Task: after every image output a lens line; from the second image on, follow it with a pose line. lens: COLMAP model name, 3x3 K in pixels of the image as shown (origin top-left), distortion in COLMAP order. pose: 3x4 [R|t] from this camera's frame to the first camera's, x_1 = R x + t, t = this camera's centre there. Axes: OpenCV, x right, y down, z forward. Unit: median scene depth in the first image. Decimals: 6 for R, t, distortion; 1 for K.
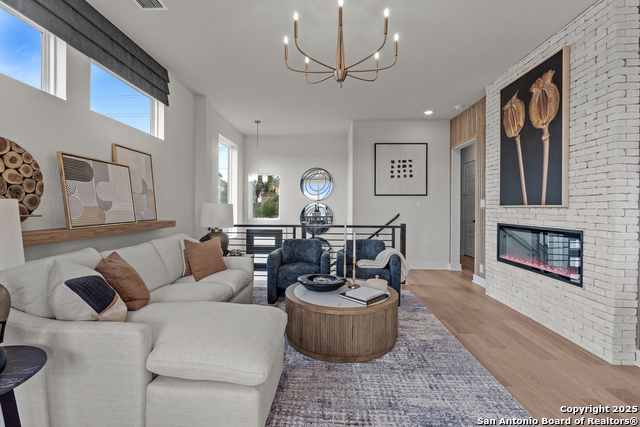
lens RADIAL K [[288.8, 0, 320.0], [0, 288.8, 210.0], [0, 0, 1]] dist [-0.014725, 0.003681]
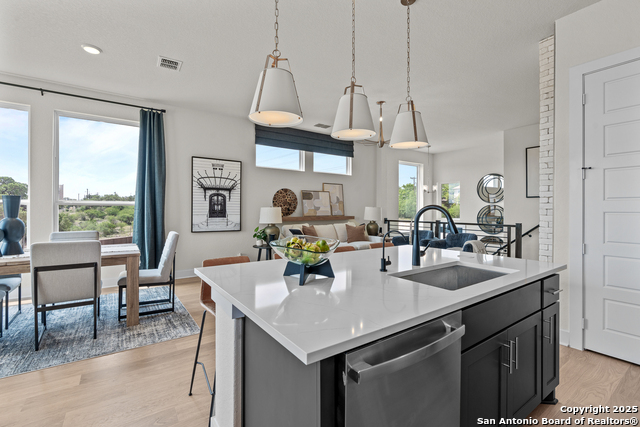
lens RADIAL K [[288.8, 0, 322.9], [0, 288.8, 210.1], [0, 0, 1]] dist [-0.014725, 0.003681]
pose [[0.604002, 0.000469, -0.796983, 1.185078], [-0.004900, 0.999983, -0.003125, 0.004707], [0.796968, 0.005792, 0.603994, -0.455546]]
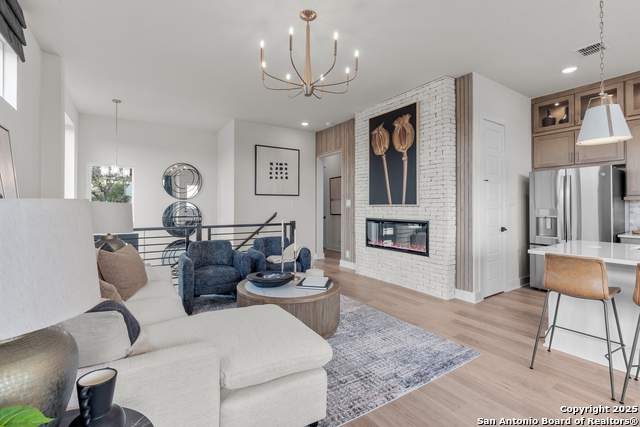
lens RADIAL K [[288.8, 0, 321.9], [0, 288.8, 207.3], [0, 0, 1]] dist [-0.014725, 0.003681]
pose [[0.814970, -0.005961, 0.579472, -0.446435], [0.009147, 0.999955, -0.002577, -0.003057], [-0.579431, 0.007401, 0.814988, 0.040775]]
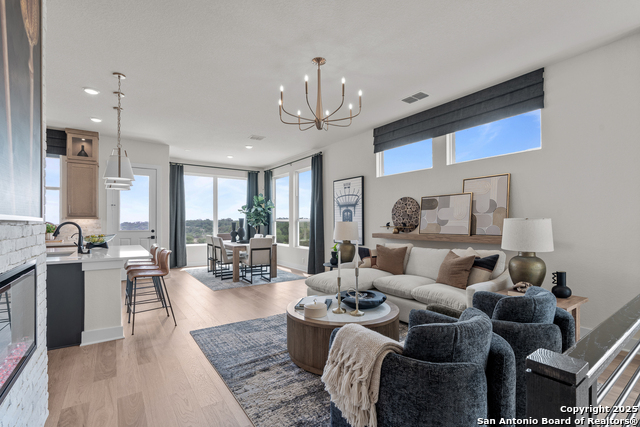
lens RADIAL K [[288.8, 0, 319.7], [0, 288.8, 225.3], [0, 0, 1]] dist [-0.014725, 0.003681]
pose [[-0.797744, 0.003949, -0.602984, 0.708146], [-0.004357, 0.999915, 0.012312, -0.016037], [0.602981, 0.012449, -0.797658, 1.675360]]
